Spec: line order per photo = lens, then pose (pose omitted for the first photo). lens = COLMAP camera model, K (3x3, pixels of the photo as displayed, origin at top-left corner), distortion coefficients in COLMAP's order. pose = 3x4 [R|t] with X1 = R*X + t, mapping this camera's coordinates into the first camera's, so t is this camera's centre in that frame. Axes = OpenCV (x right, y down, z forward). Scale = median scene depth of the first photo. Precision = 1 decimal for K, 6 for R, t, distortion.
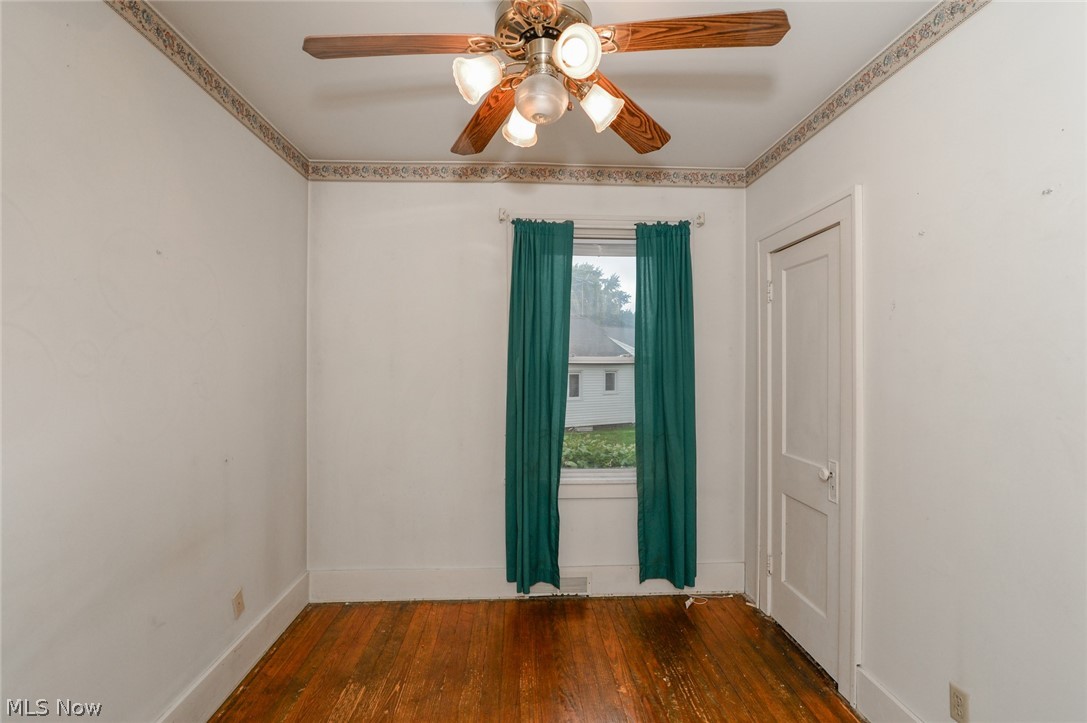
lens RADIAL K [[508.5, 0, 542.9], [0, 508.5, 364.5], [0, 0, 1]] dist [-0.022790, 0.001371]
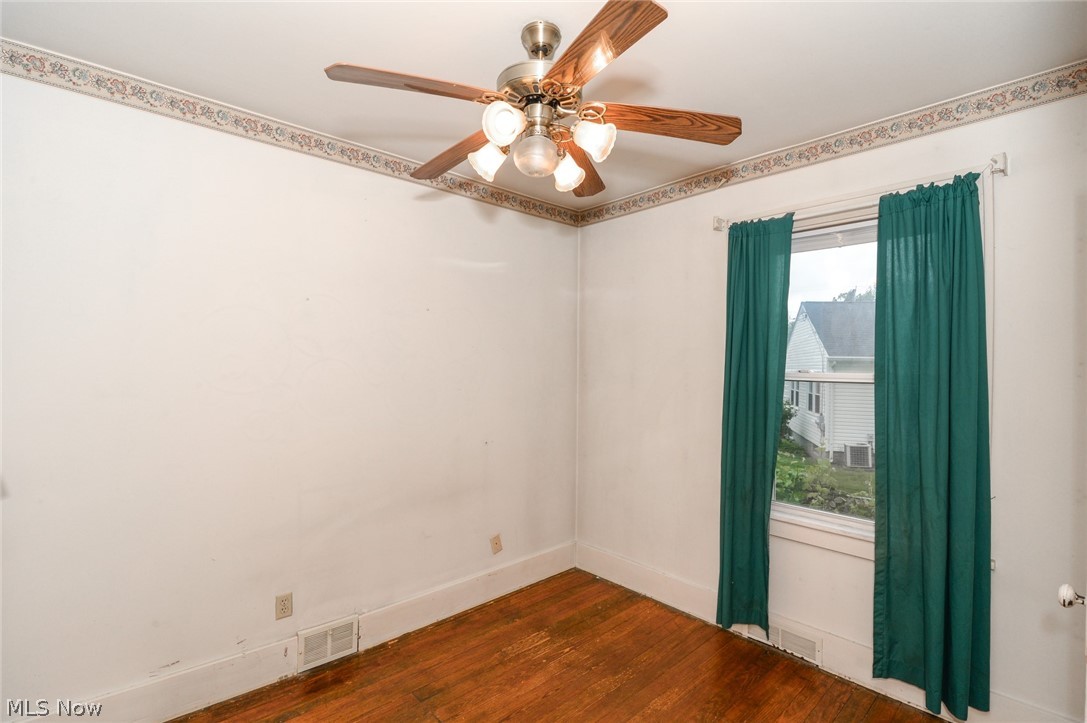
lens RADIAL K [[508.5, 0, 543.8], [0, 508.5, 359.2], [0, 0, 1]] dist [-0.022790, 0.001371]
pose [[0.626672, -0.001510, -0.779281, 0.460545], [-0.008244, 0.999929, -0.008567, -0.027277], [0.779239, 0.011793, 0.626616, 0.150490]]
